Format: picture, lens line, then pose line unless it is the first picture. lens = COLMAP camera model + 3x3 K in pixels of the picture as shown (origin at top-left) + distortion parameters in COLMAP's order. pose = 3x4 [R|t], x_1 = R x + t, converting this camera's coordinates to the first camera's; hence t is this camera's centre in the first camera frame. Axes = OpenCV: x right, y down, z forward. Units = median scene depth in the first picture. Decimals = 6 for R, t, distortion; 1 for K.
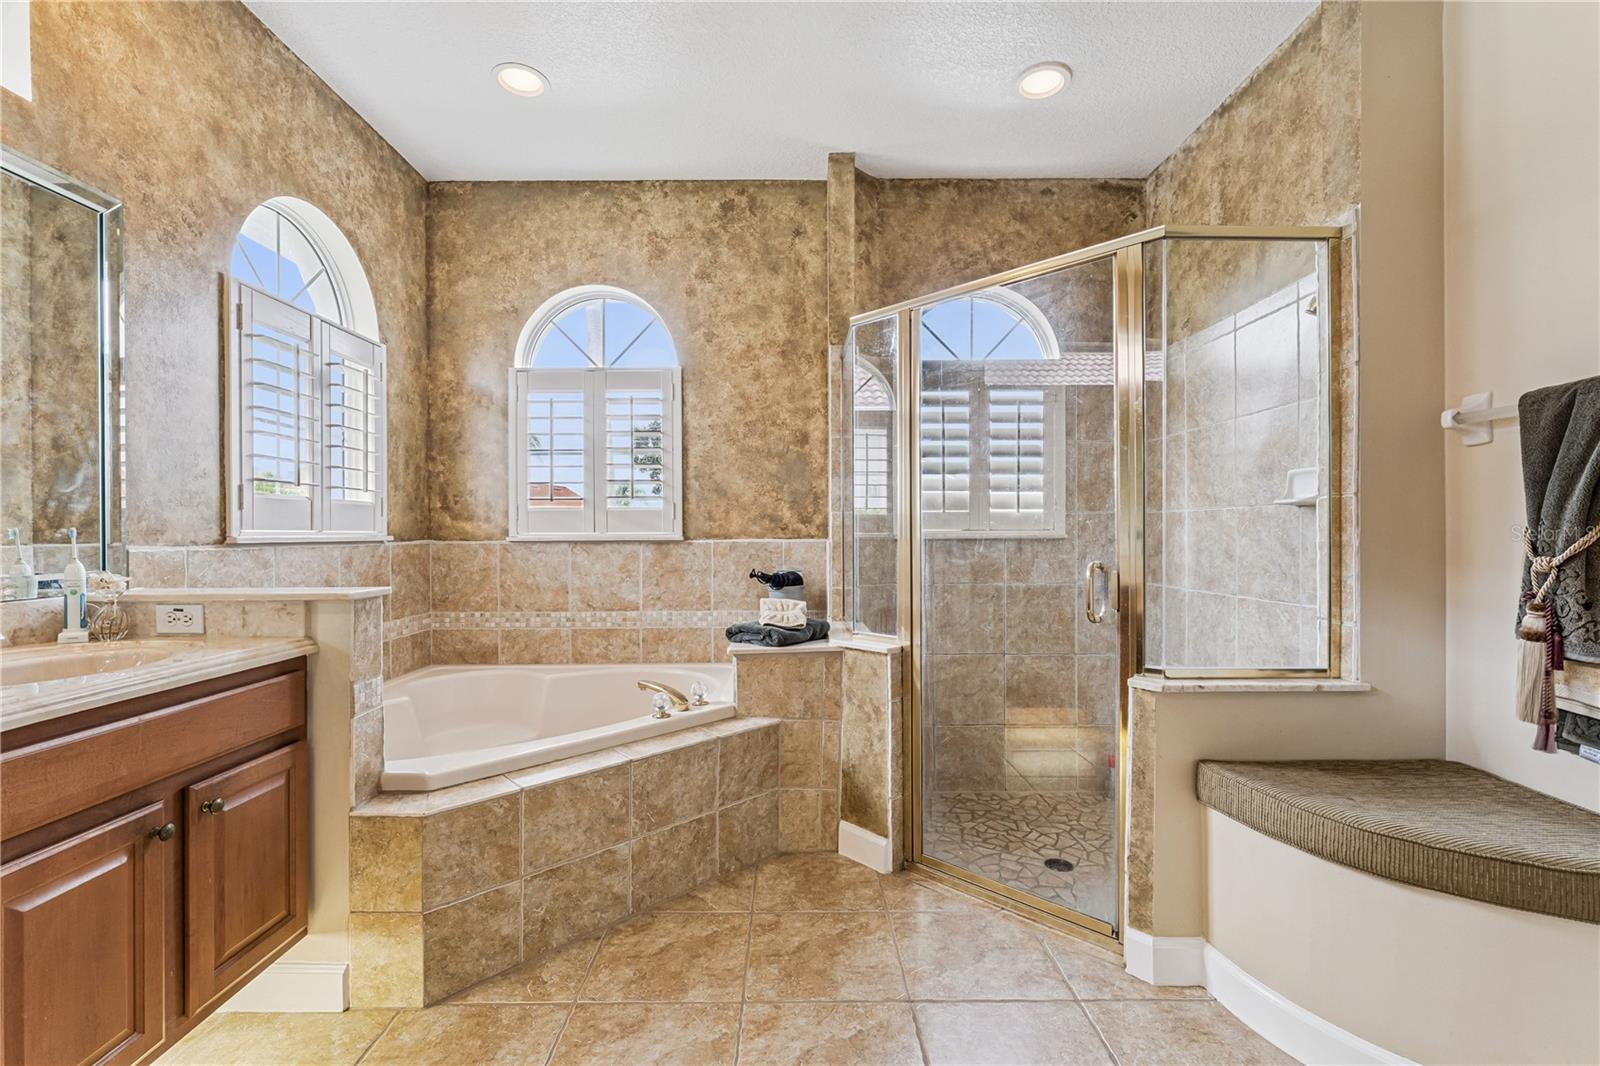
lens RADIAL K [[705.0, 0, 800.0], [0, 705.0, 533.0], [0, 0, 1]] dist [-0.001127, 0.000066]
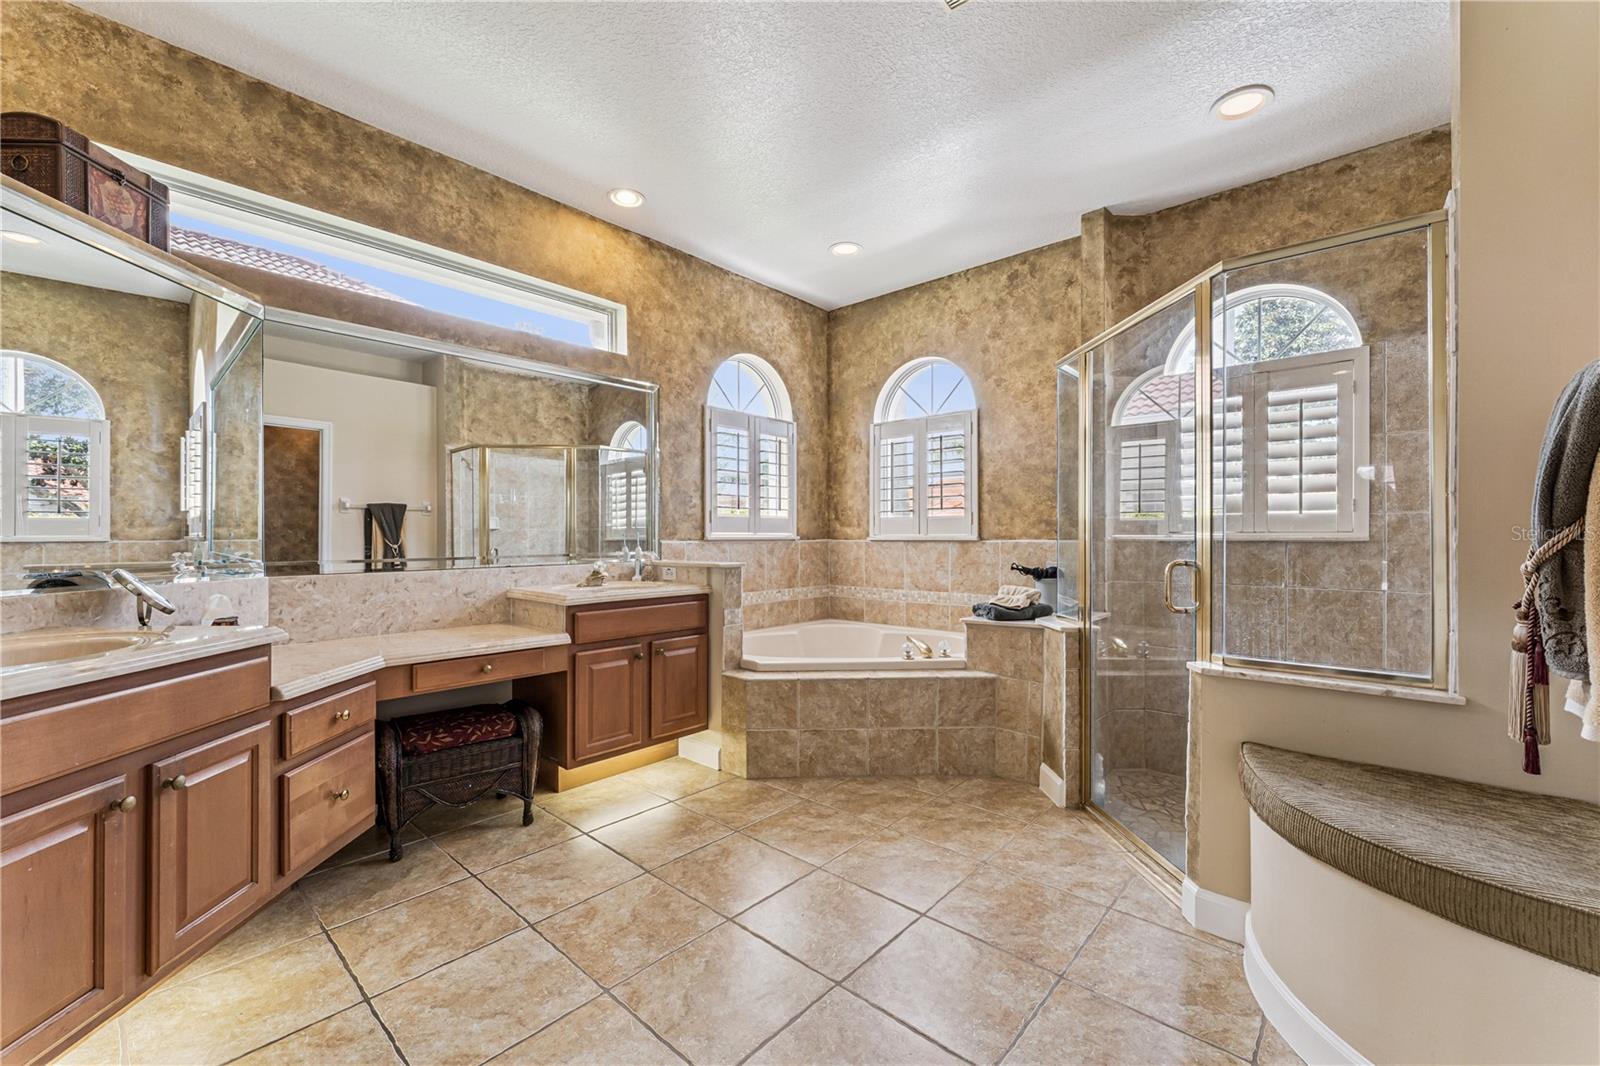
lens RADIAL K [[646.2, 0, 800.0], [0, 646.2, 533.0], [0, 0, 1]] dist [-0.000904, -0.000139]
pose [[0.744249, -0.000914, -0.667901, 0.398383], [-0.001131, 0.999996, -0.002629, 0.000109], [0.667901, 0.002712, 0.744245, -0.119748]]
